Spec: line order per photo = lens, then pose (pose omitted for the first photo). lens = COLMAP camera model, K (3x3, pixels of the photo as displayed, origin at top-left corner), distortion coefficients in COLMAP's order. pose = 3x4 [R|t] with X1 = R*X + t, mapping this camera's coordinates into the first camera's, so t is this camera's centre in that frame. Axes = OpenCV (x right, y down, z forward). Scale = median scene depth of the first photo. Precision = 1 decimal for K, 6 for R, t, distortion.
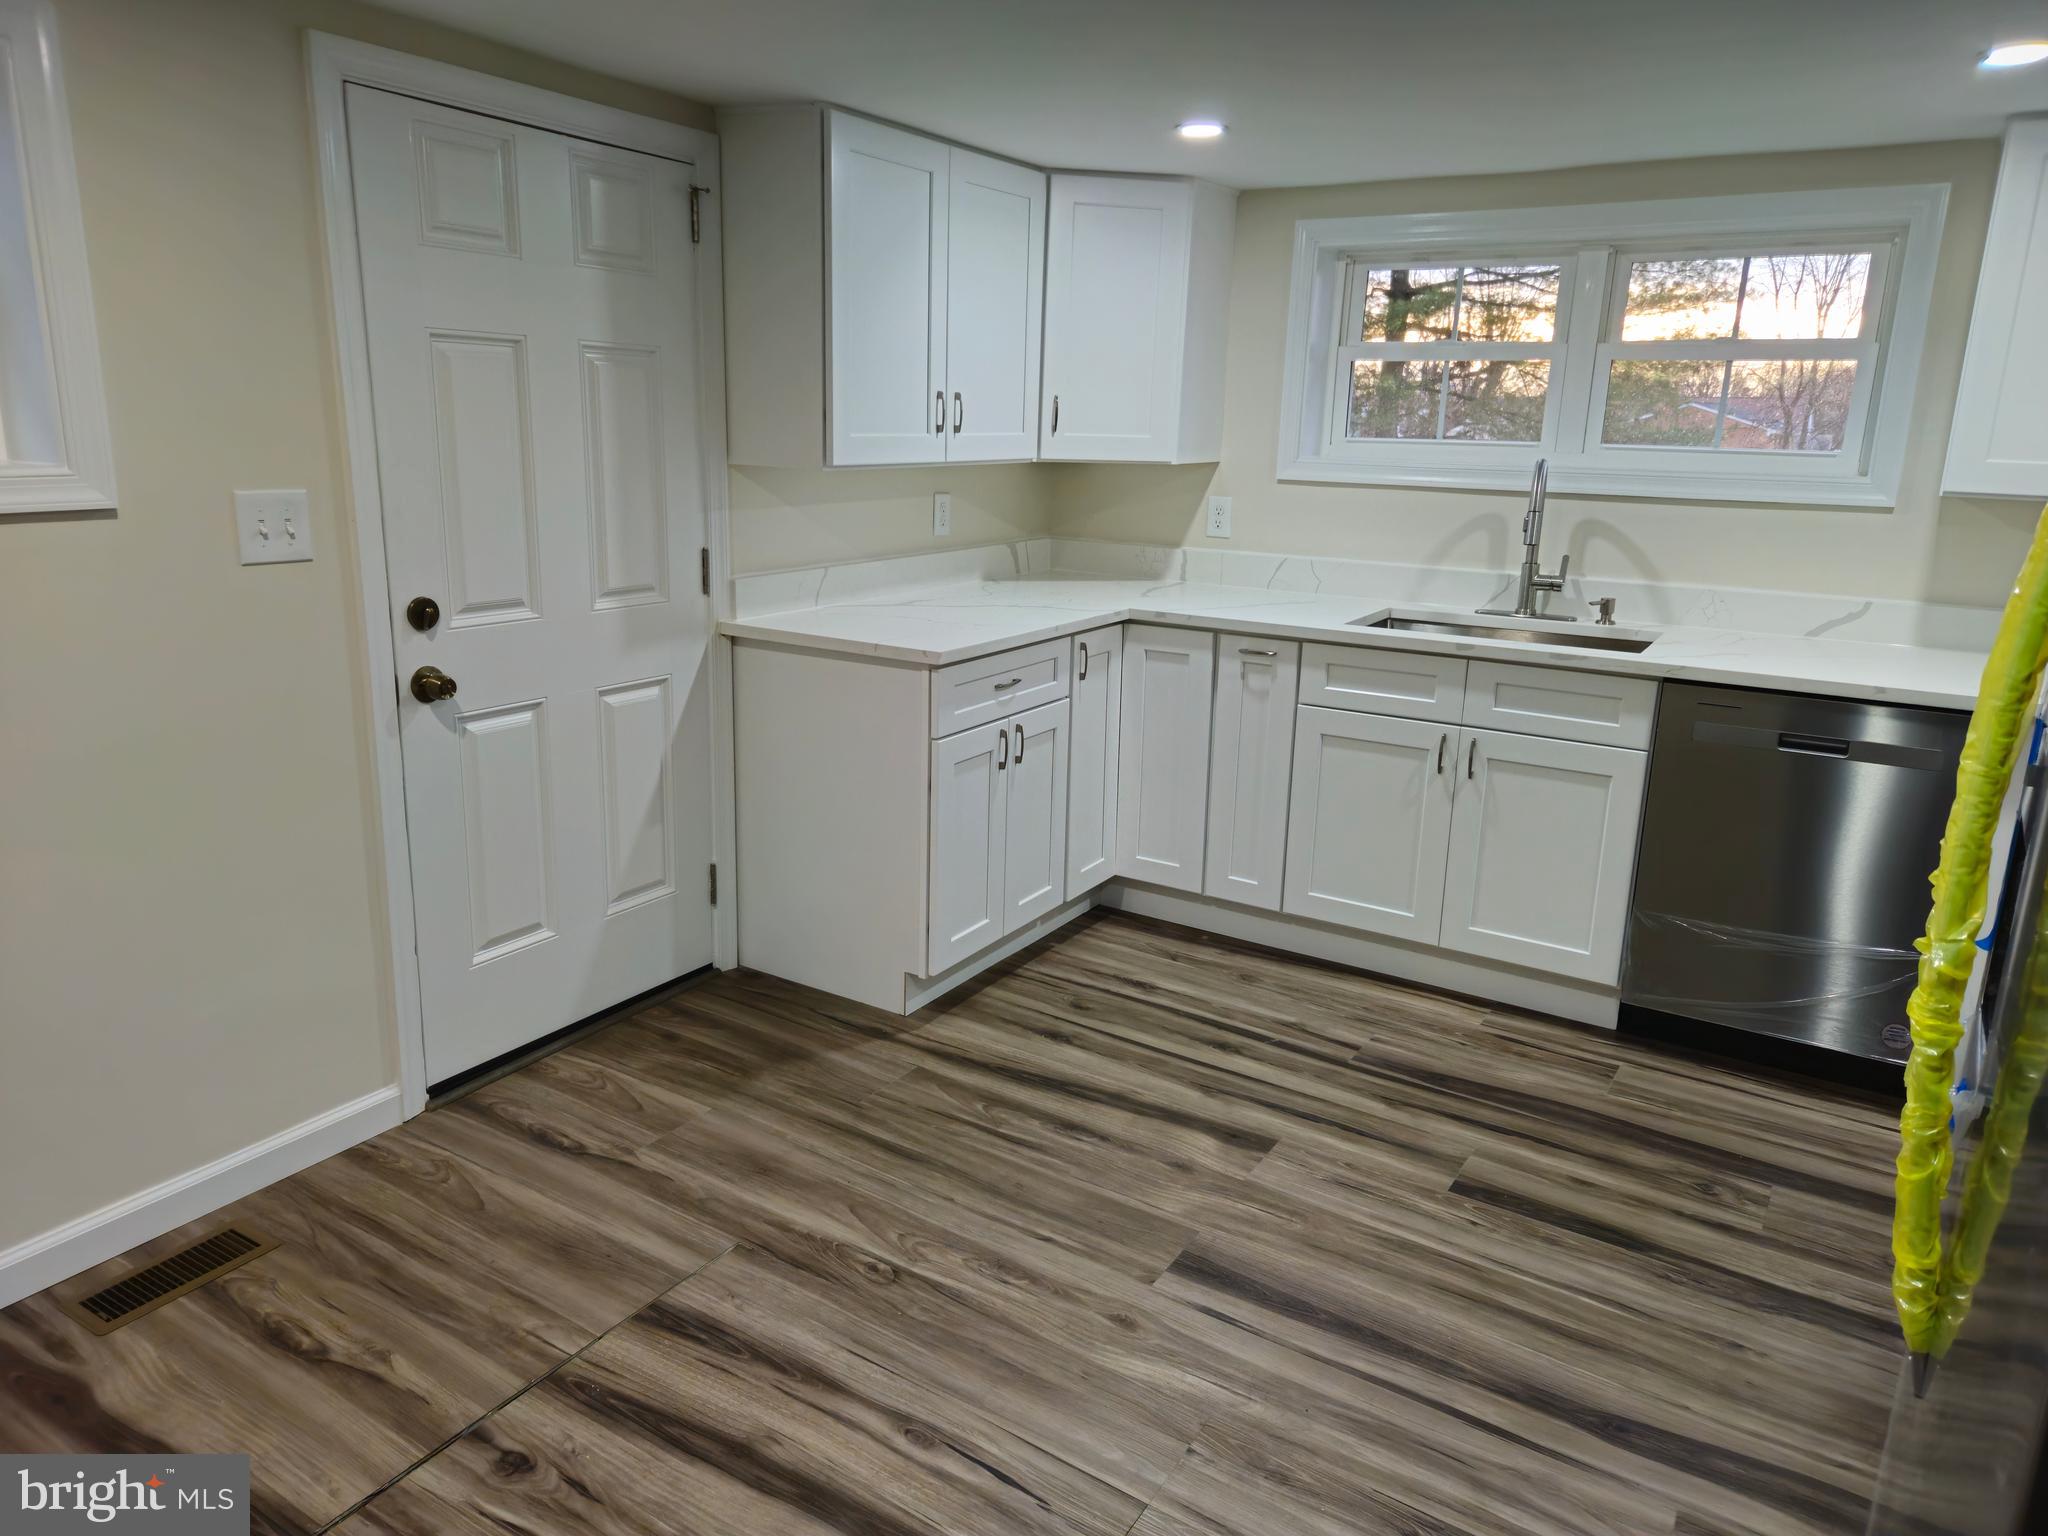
lens RADIAL K [[1368.2, 0, 1009.4], [0, 1368.2, 770.7], [0, 0, 1]] dist [0.000354, -0.000830]
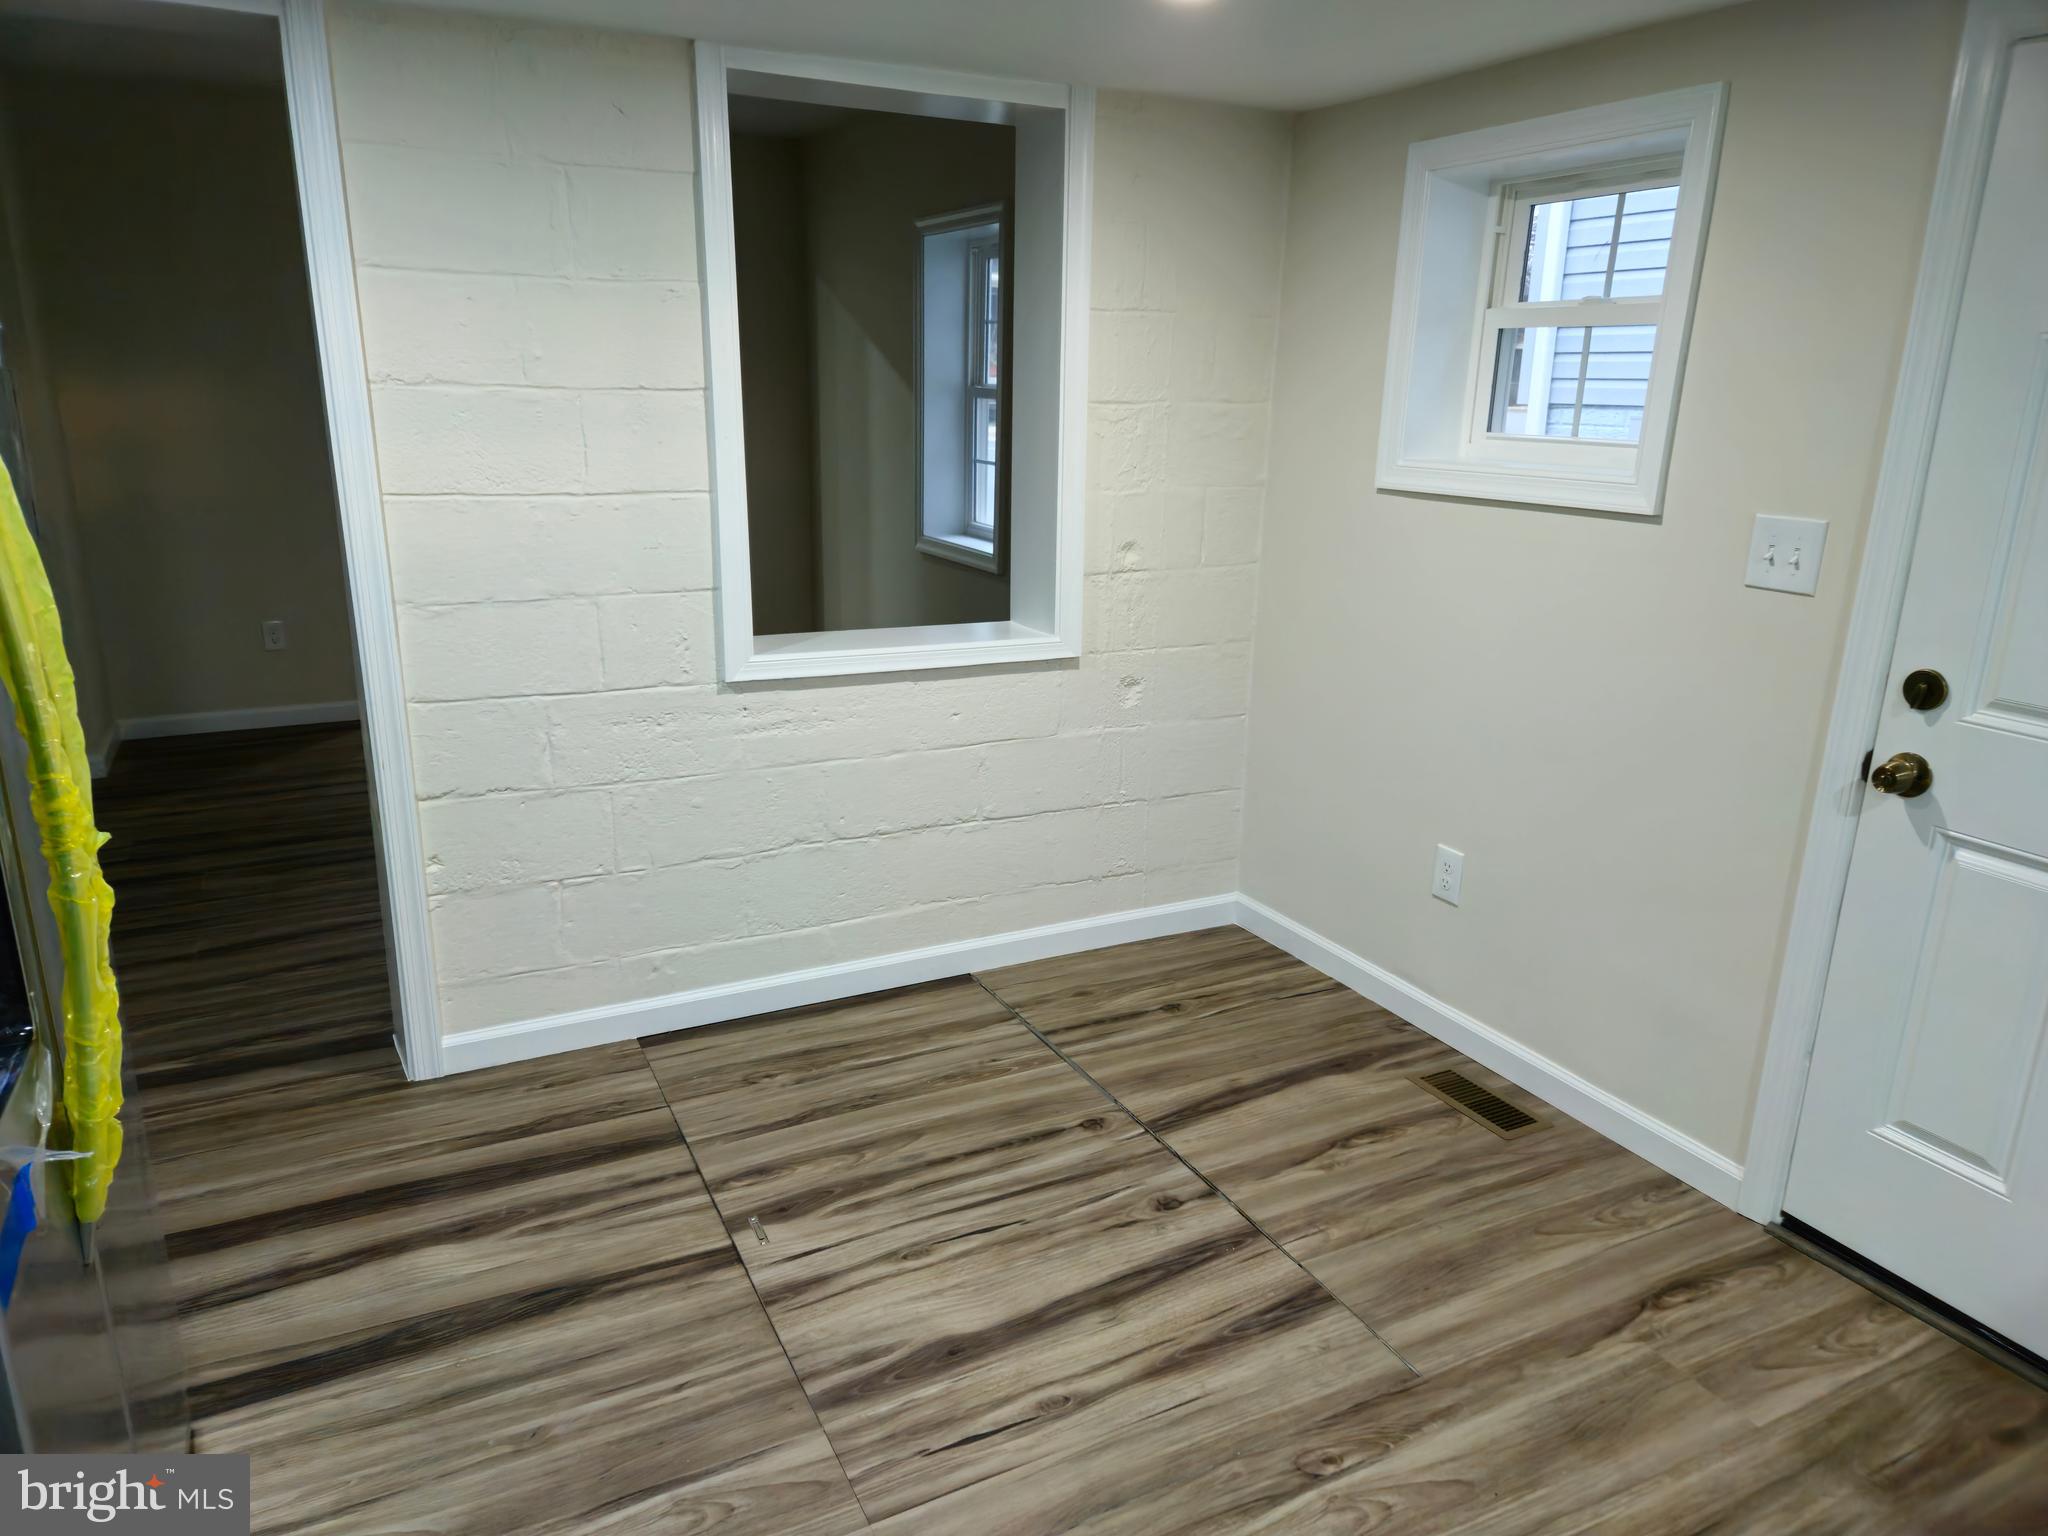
lens RADIAL K [[1368.2, 0, 1009.4], [0, 1368.2, 770.7], [0, 0, 1]] dist [0.000354, -0.000830]
pose [[-0.518844, 0.200530, -0.831017, 0.597227], [-0.242932, 0.897435, 0.368231, -0.264499], [0.819625, 0.392935, -0.416913, 1.009445]]
